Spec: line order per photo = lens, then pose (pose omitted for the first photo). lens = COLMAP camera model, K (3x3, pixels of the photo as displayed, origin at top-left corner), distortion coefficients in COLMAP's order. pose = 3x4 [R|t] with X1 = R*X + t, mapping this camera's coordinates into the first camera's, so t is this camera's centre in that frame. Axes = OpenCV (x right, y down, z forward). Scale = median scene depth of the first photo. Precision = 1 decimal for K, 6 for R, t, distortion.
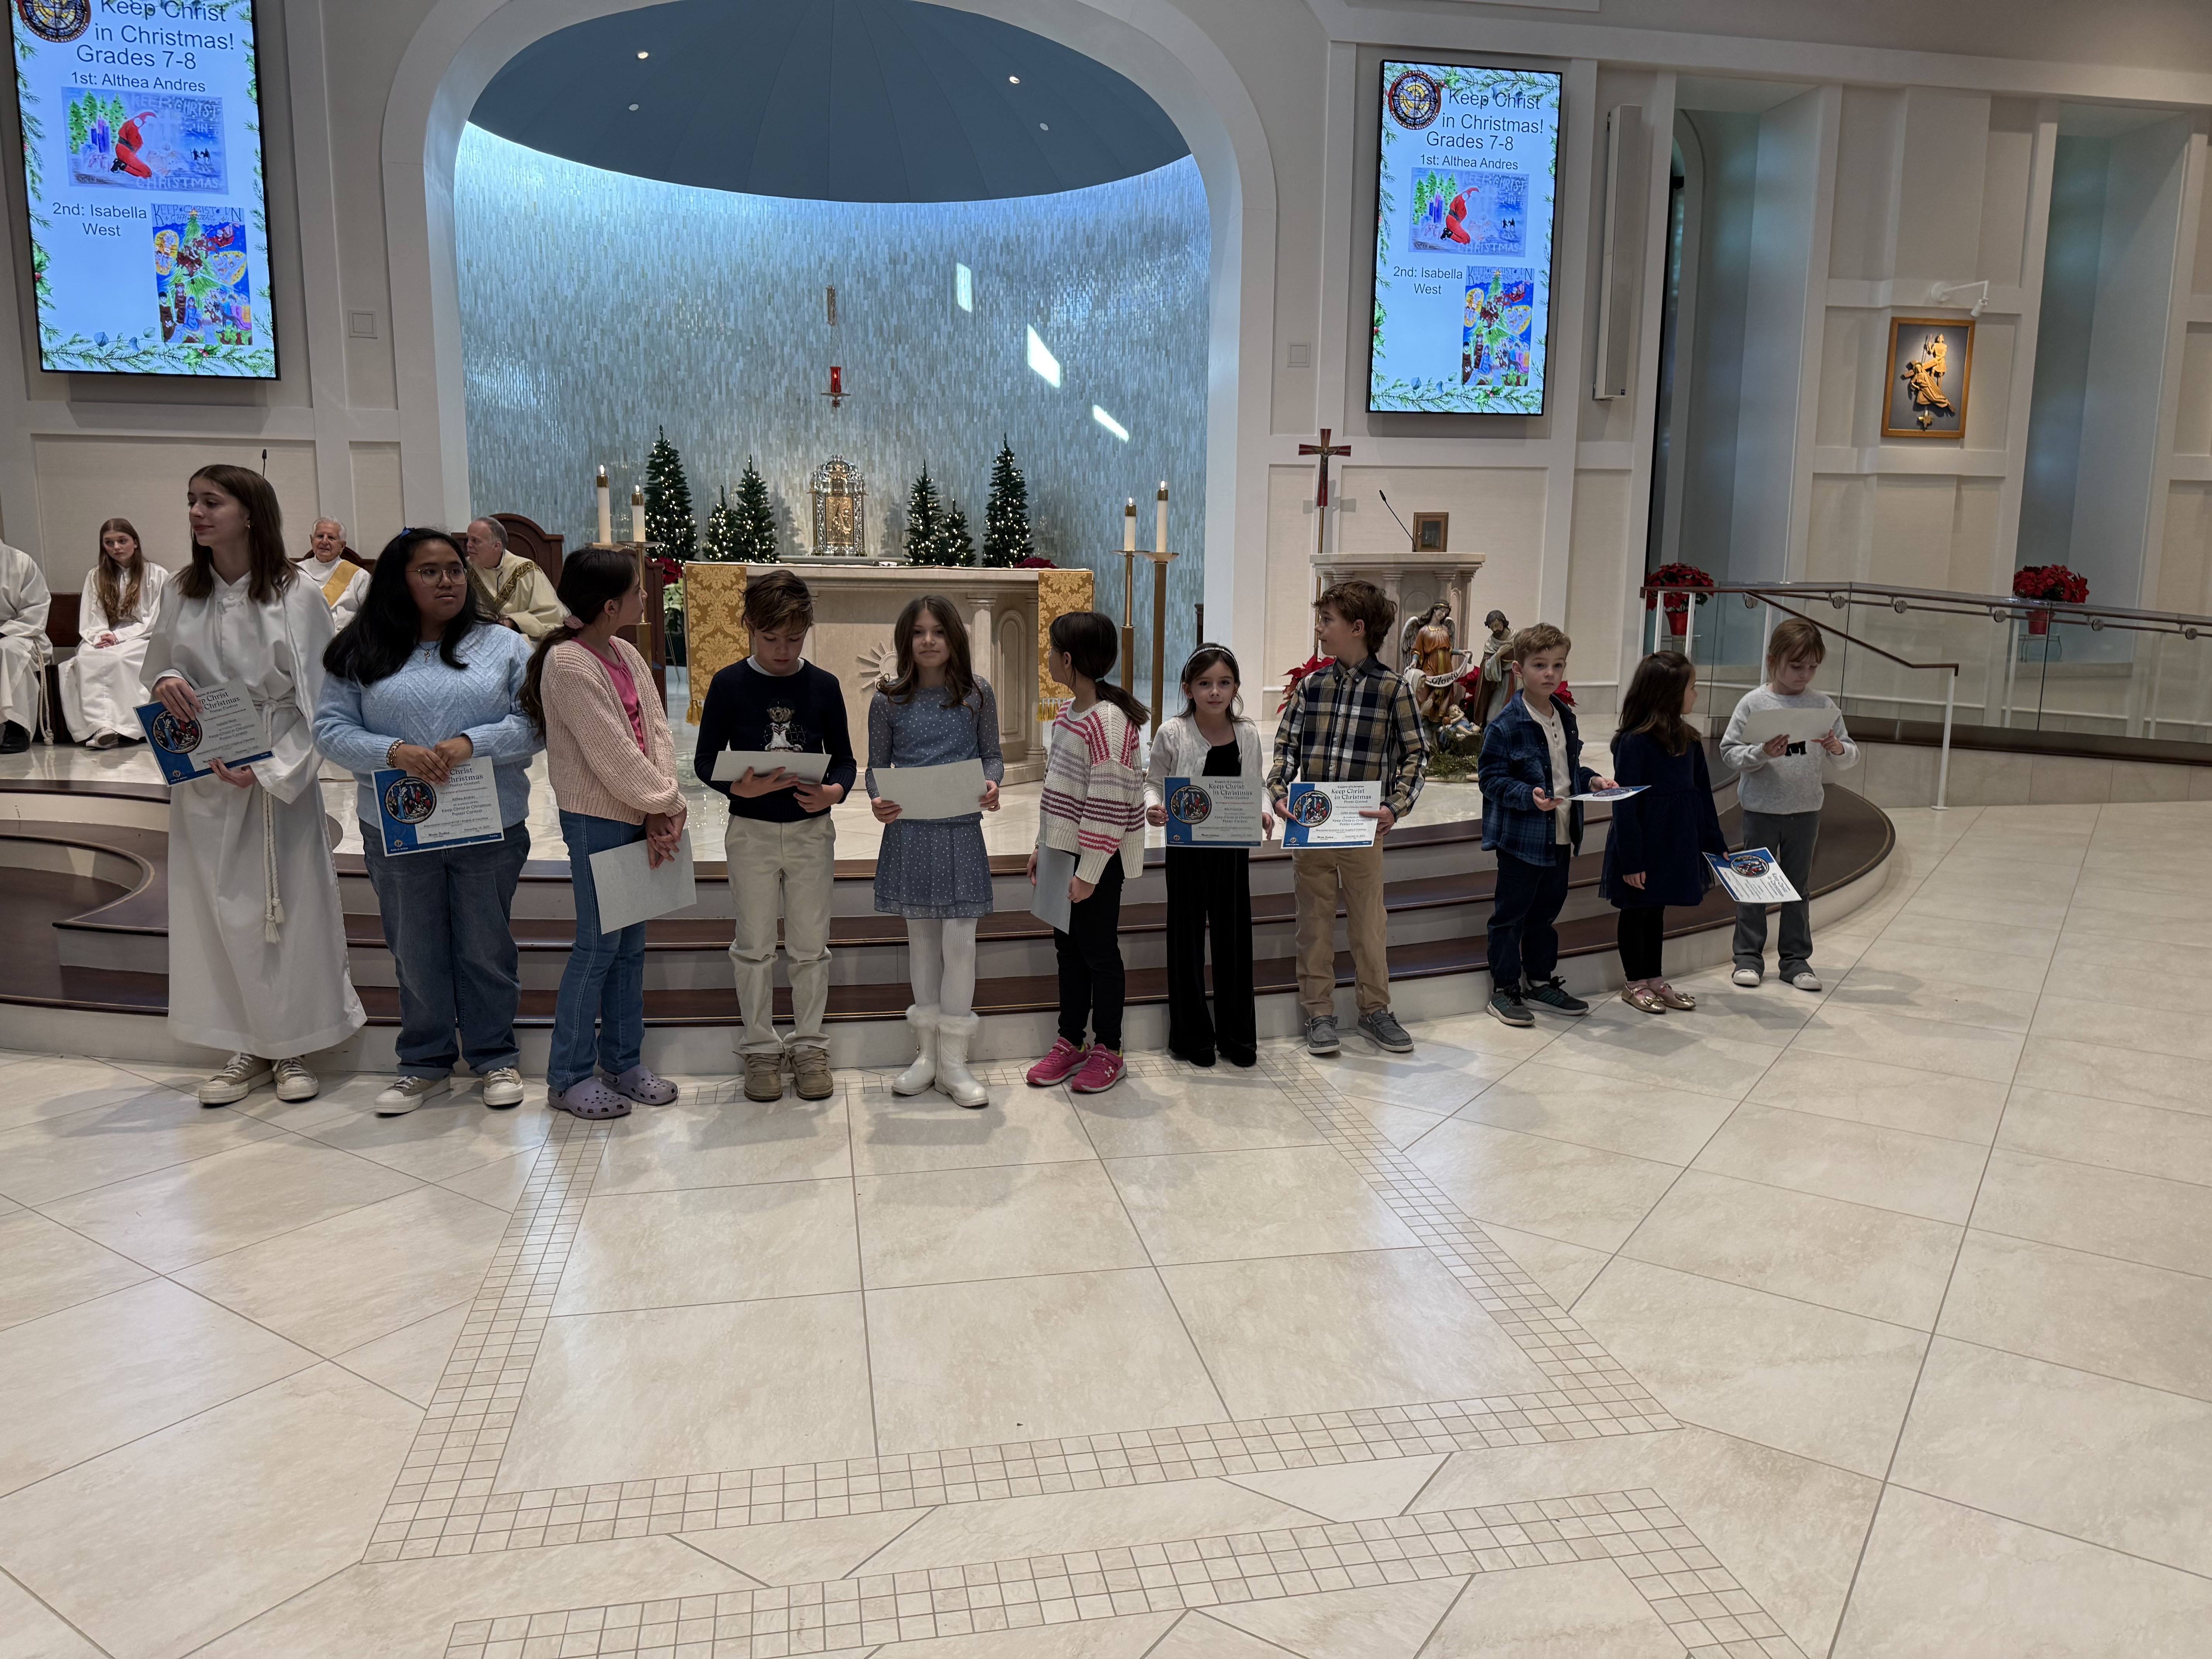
lens RADIAL K [[1521.0, 0, 1108.9], [0, 1521.0, 849.7], [0, 0, 1]] dist [0.061011, -0.078509]
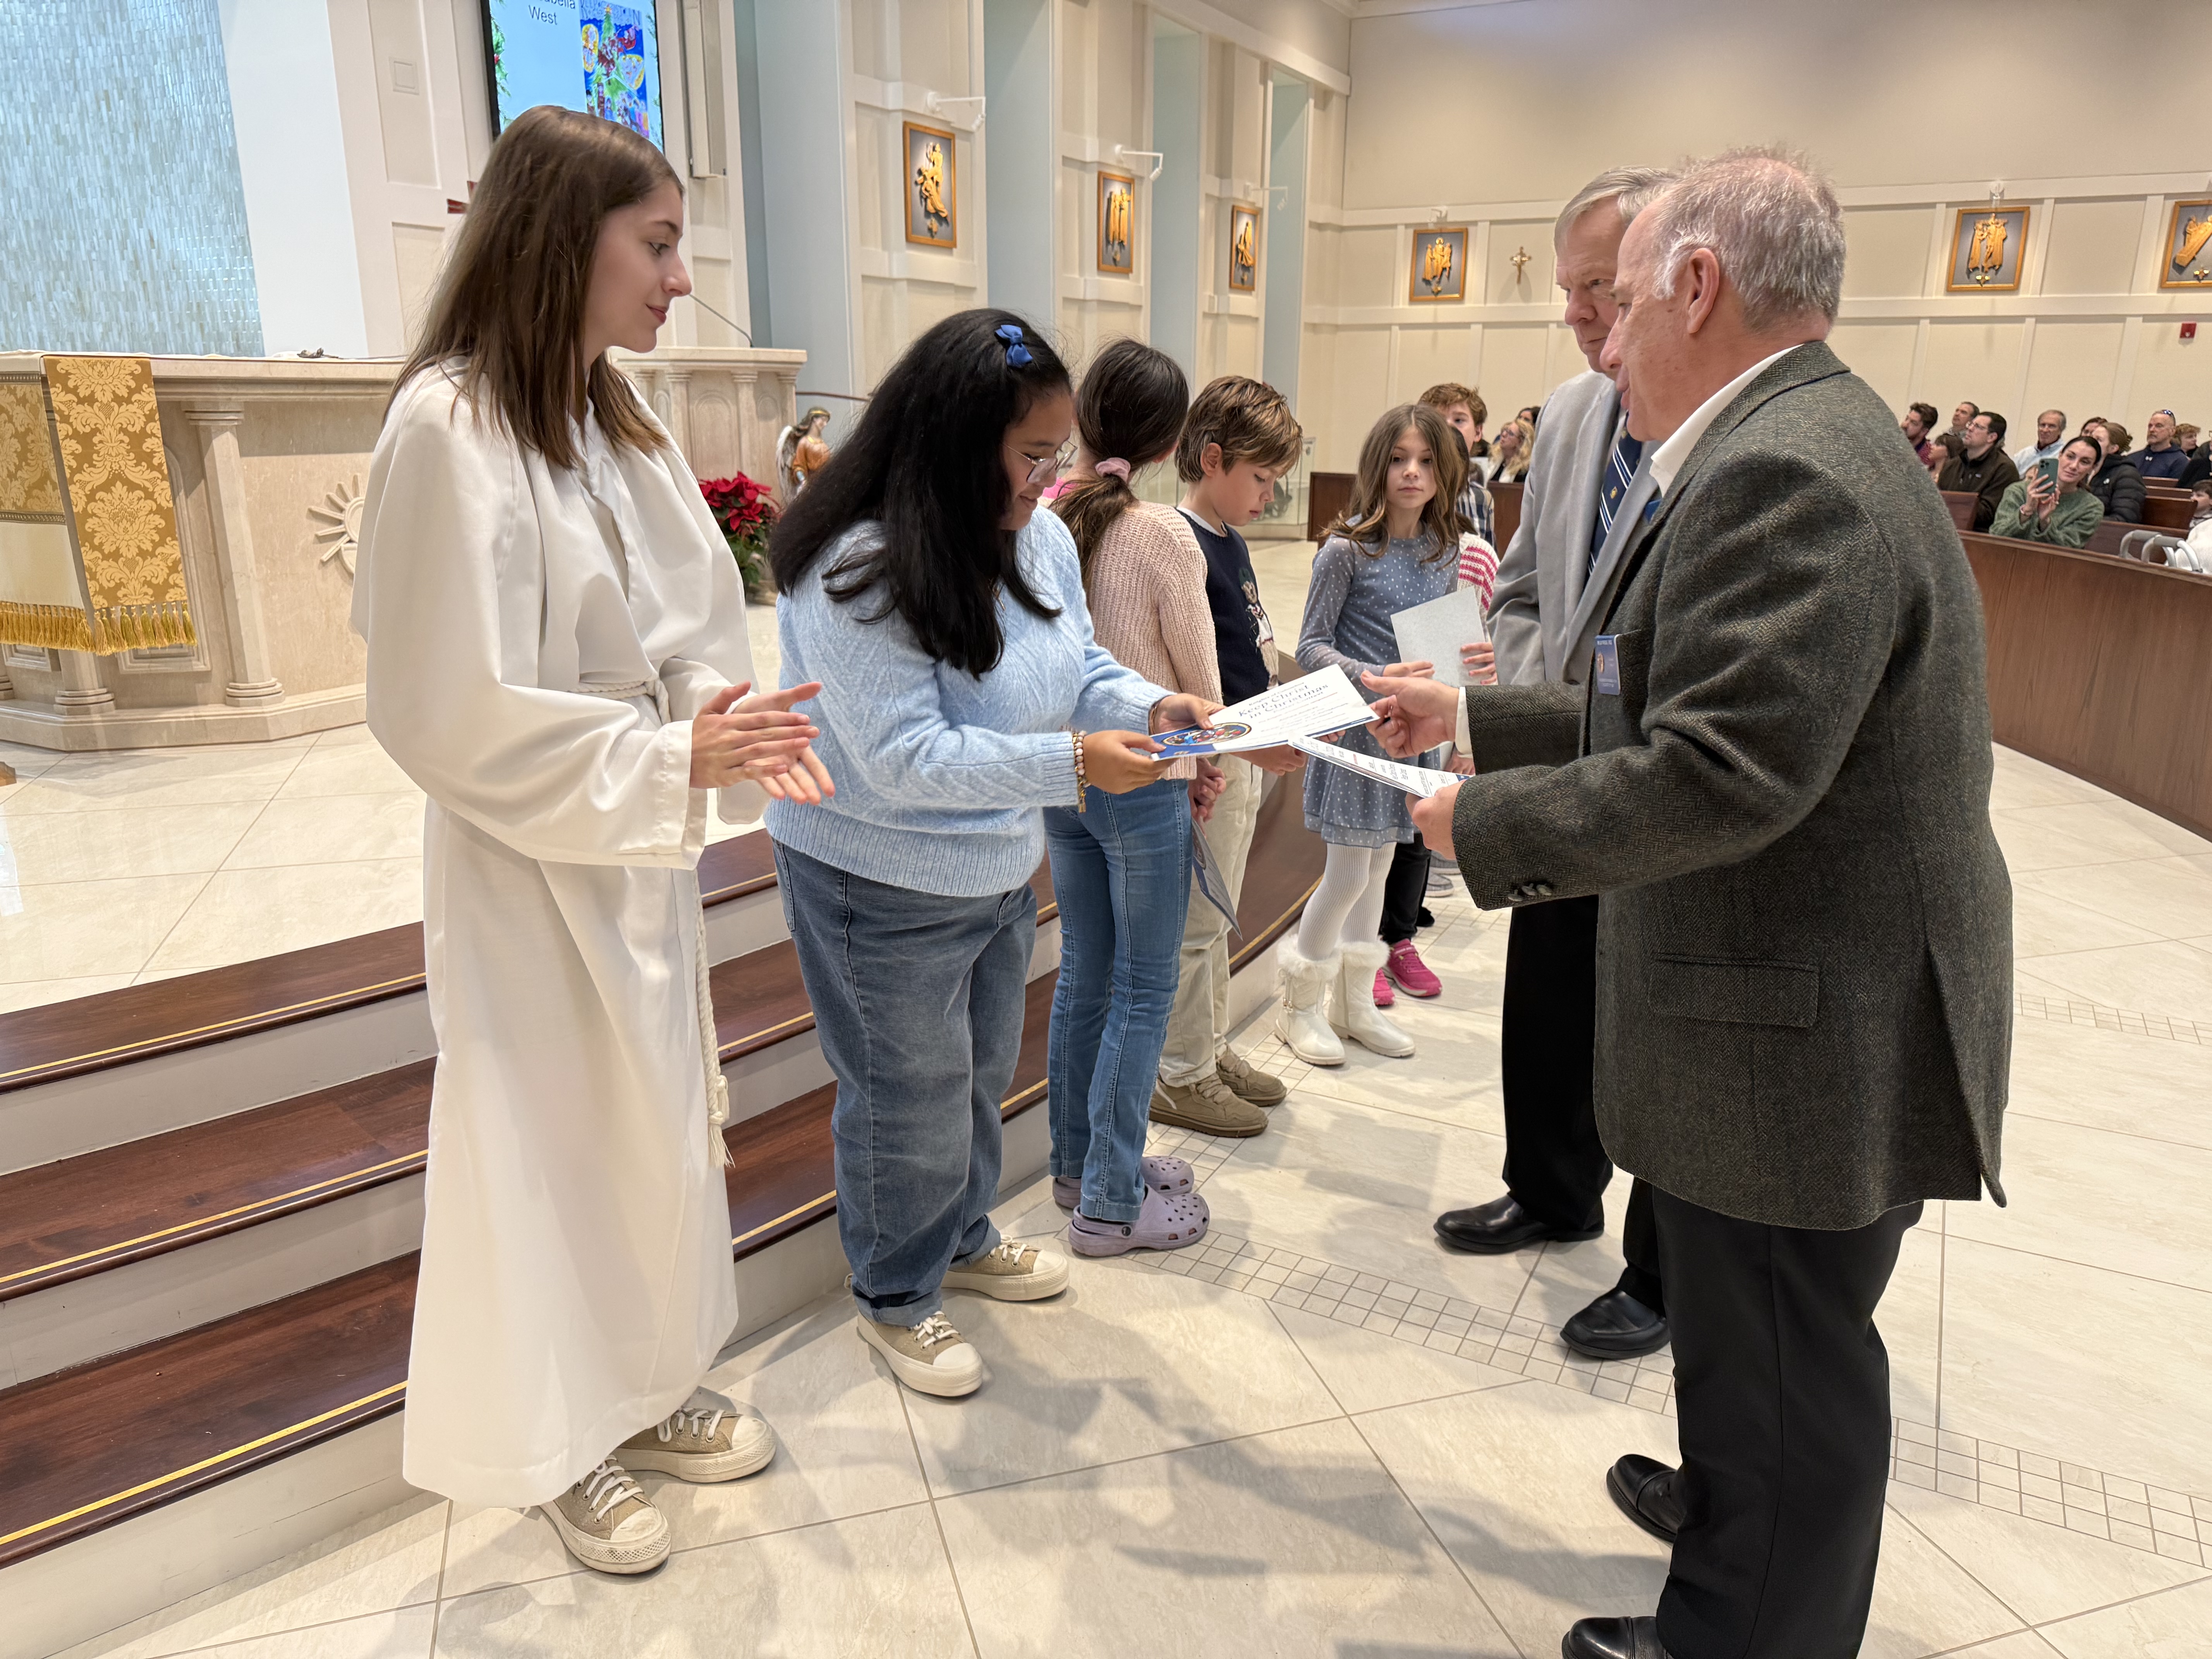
lens RADIAL K [[1567.0, 0, 1111.9], [0, 1567.0, 835.0], [0, 0, 1]] dist [0.002673, -0.003721]
pose [[0.623855, -0.216857, 0.750852, -0.338078], [0.134161, 0.976187, 0.170468, -0.046062], [-0.769939, -0.005612, 0.638093, 0.251913]]
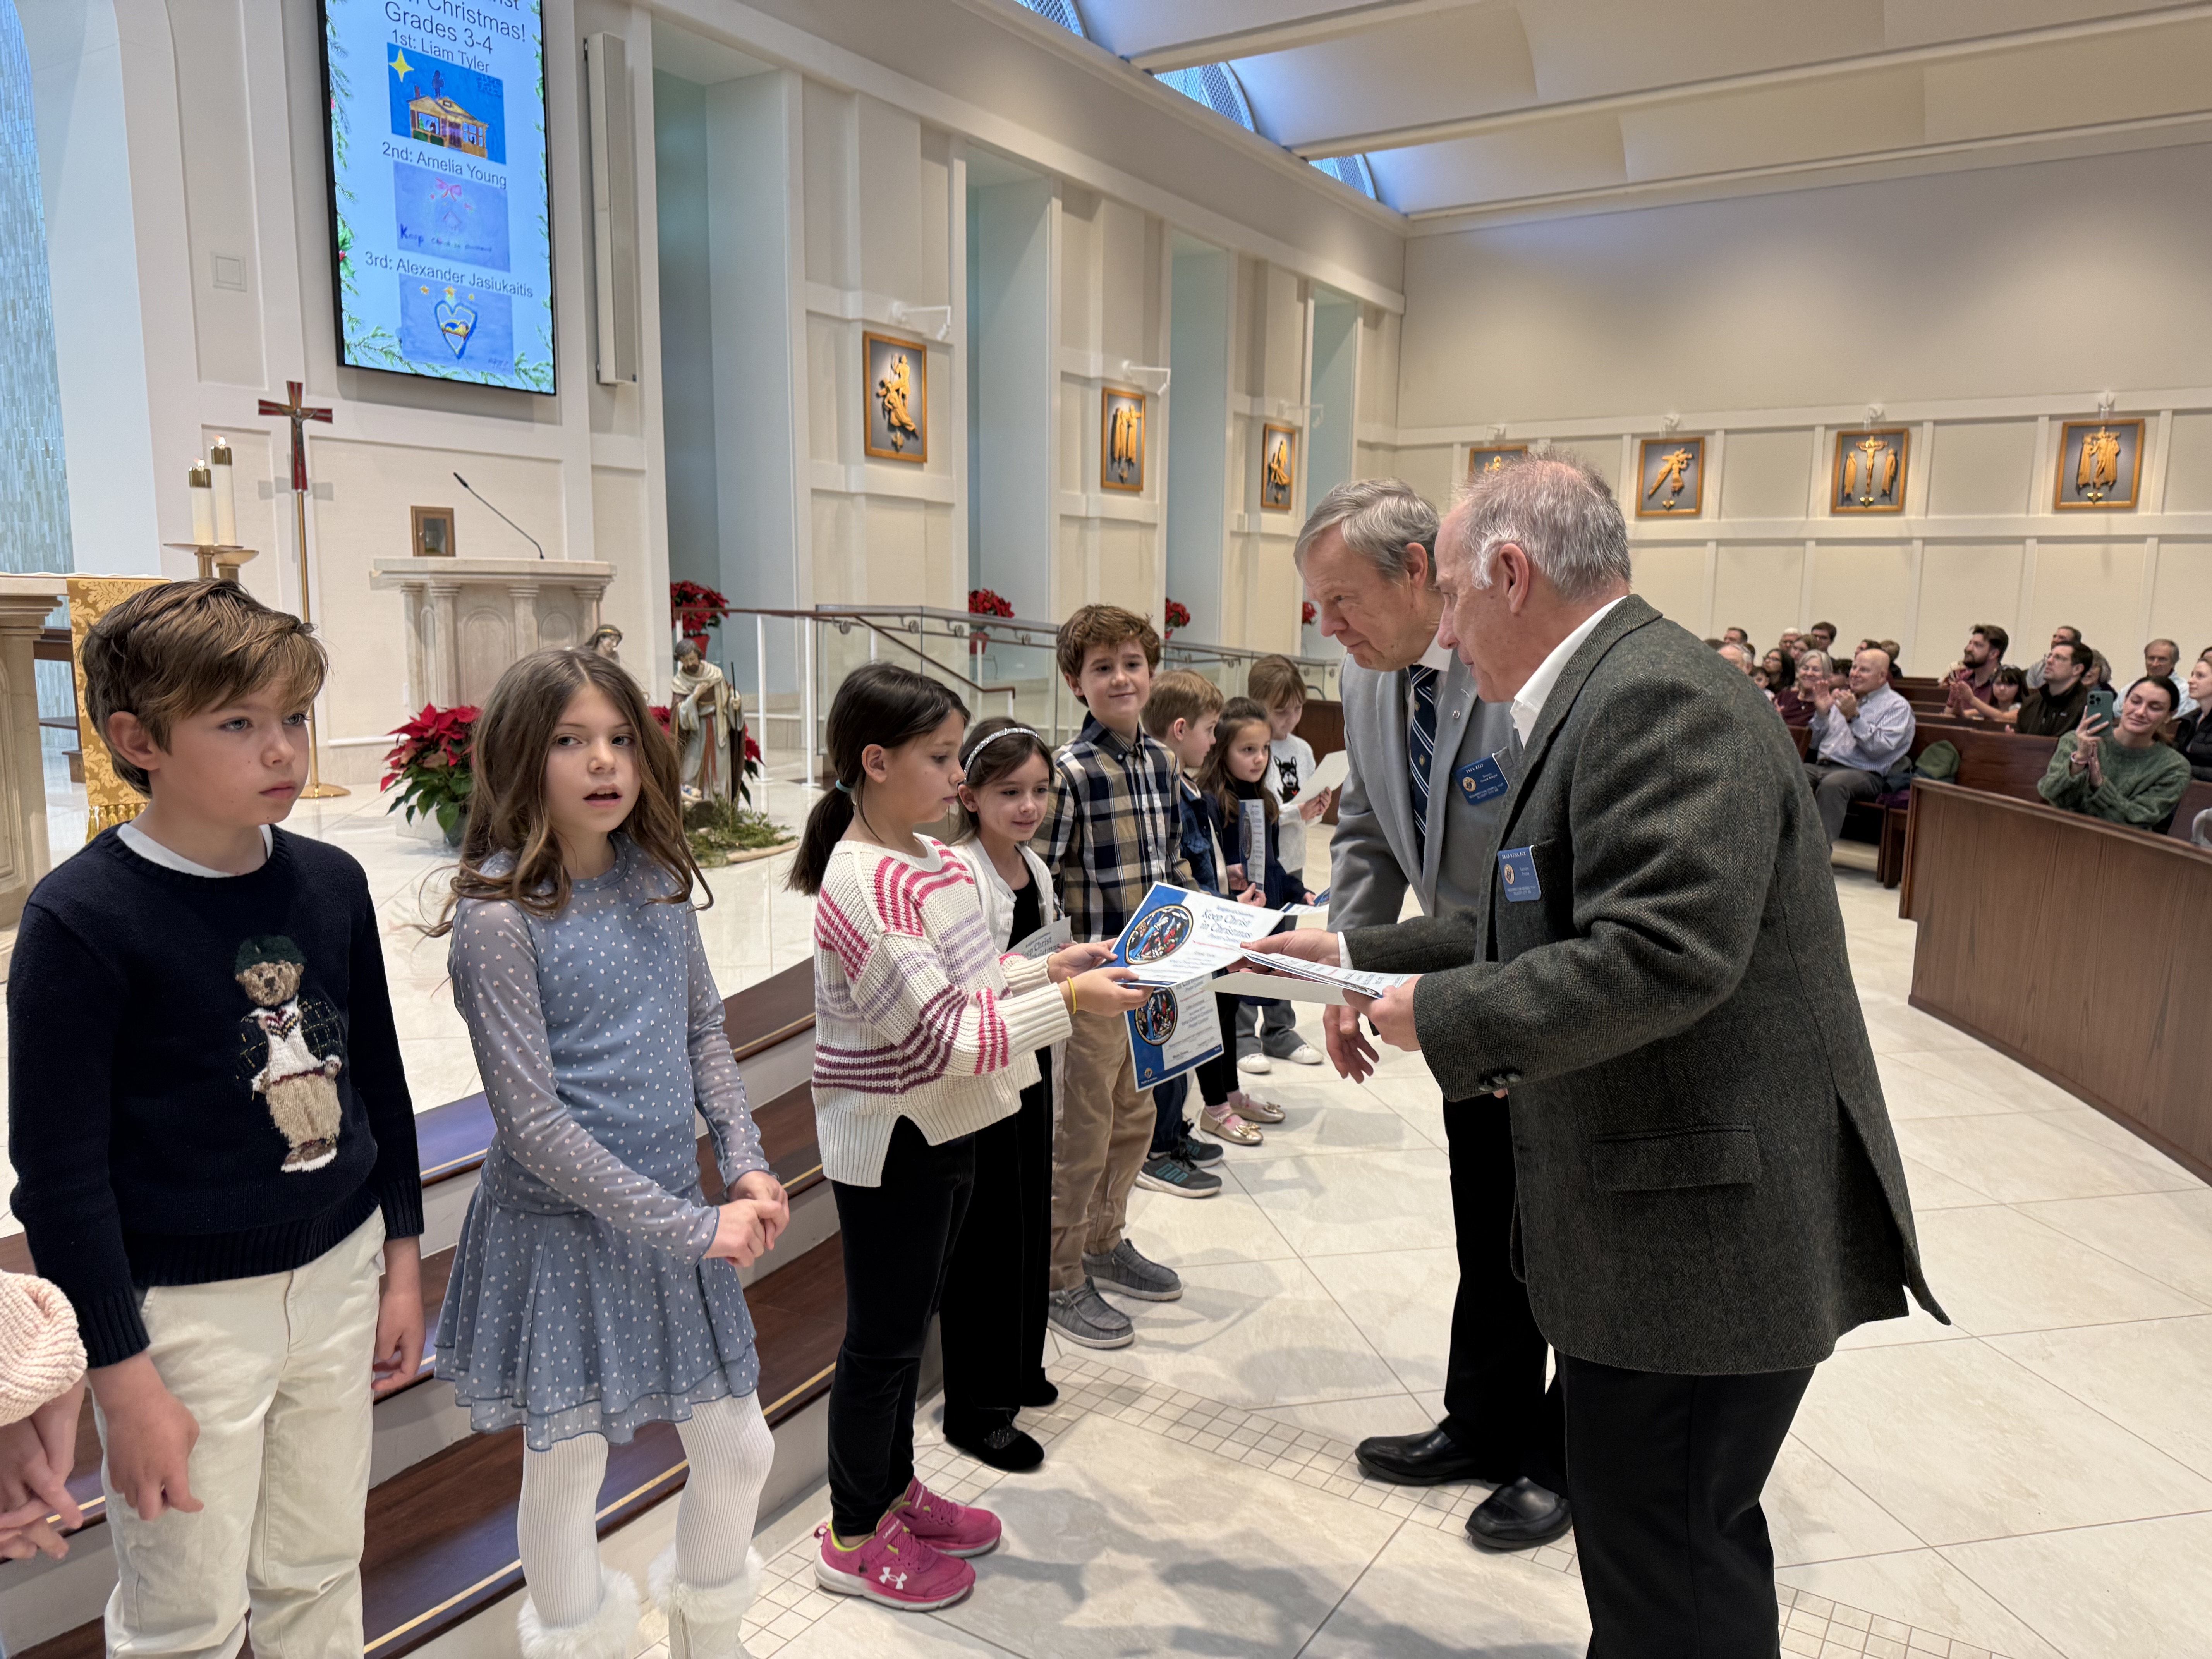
lens RADIAL K [[1550.3, 0, 1102.2], [0, 1550.3, 857.0], [0, 0, 1]] dist [0.033360, -0.050515]
pose [[0.693699, -0.112935, 0.711356, -0.142468], [0.118119, 0.992097, 0.042319, -0.045608], [-0.710514, 0.054668, 0.701557, 0.250785]]
